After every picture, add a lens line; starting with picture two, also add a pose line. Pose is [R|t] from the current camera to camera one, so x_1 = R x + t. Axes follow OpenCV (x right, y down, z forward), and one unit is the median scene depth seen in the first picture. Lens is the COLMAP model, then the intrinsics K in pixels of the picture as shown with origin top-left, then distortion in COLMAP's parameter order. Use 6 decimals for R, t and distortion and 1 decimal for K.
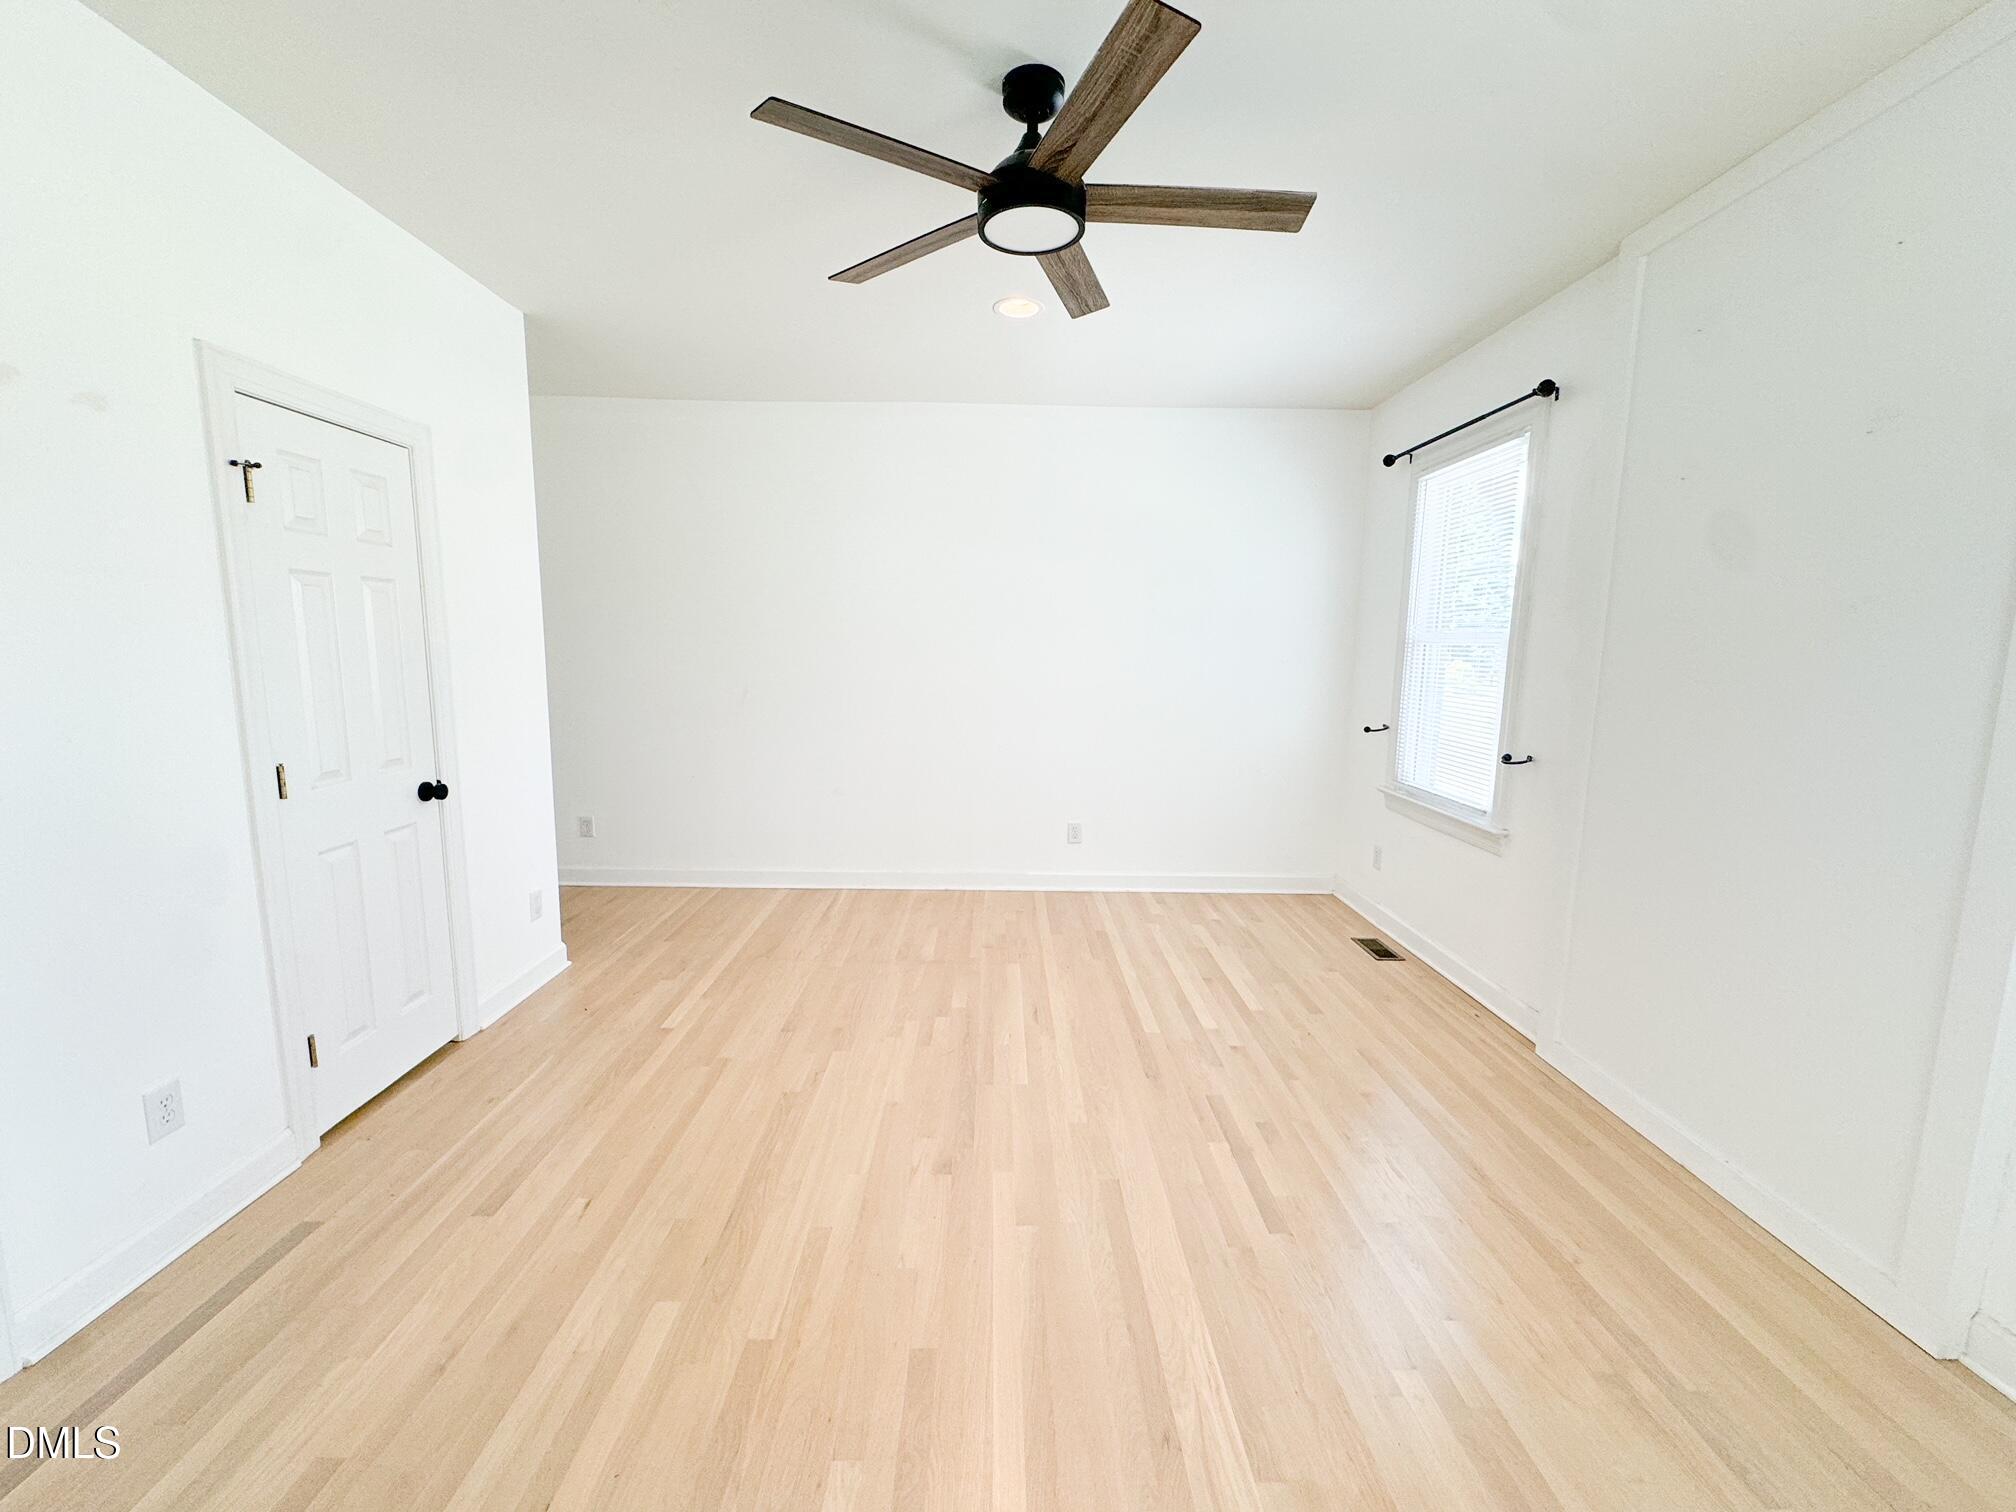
lens RADIAL K [[809.1, 0, 1019.3], [0, 809.1, 750.1], [0, 0, 1]] dist [-0.003393, -0.000307]
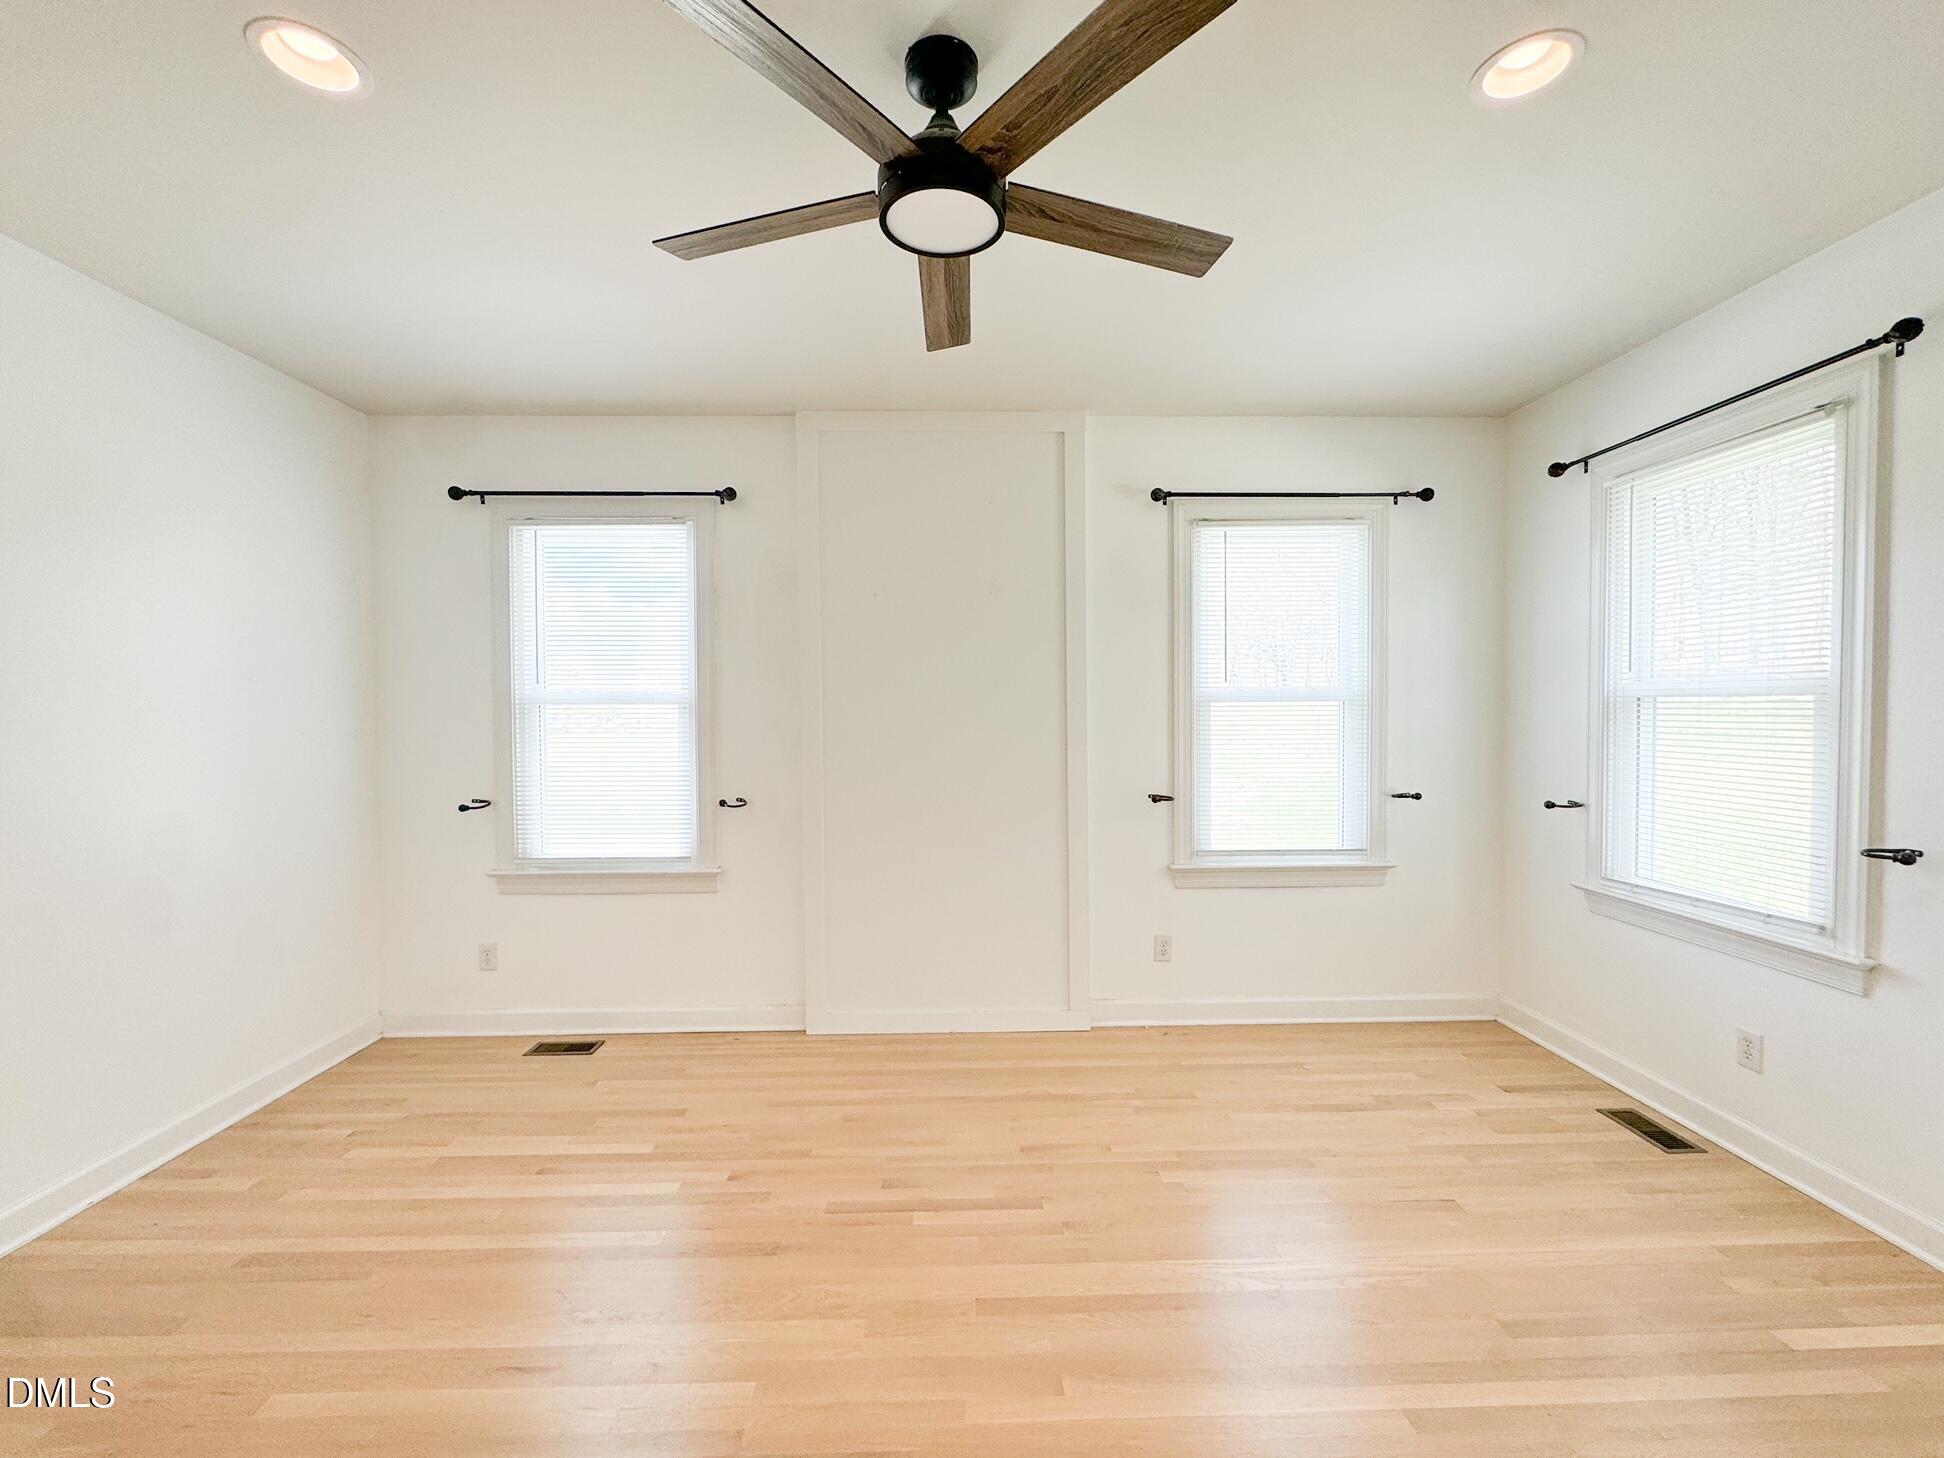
lens RADIAL K [[780.2, 0, 977.8], [0, 780.2, 733.0], [0, 0, 1]] dist [-0.003393, -0.000307]
pose [[-0.003326, -0.038197, 0.999265, -0.500915], [0.135274, 0.990068, 0.038295, -0.084258], [-0.990803, 0.135302, 0.001875, 0.642625]]
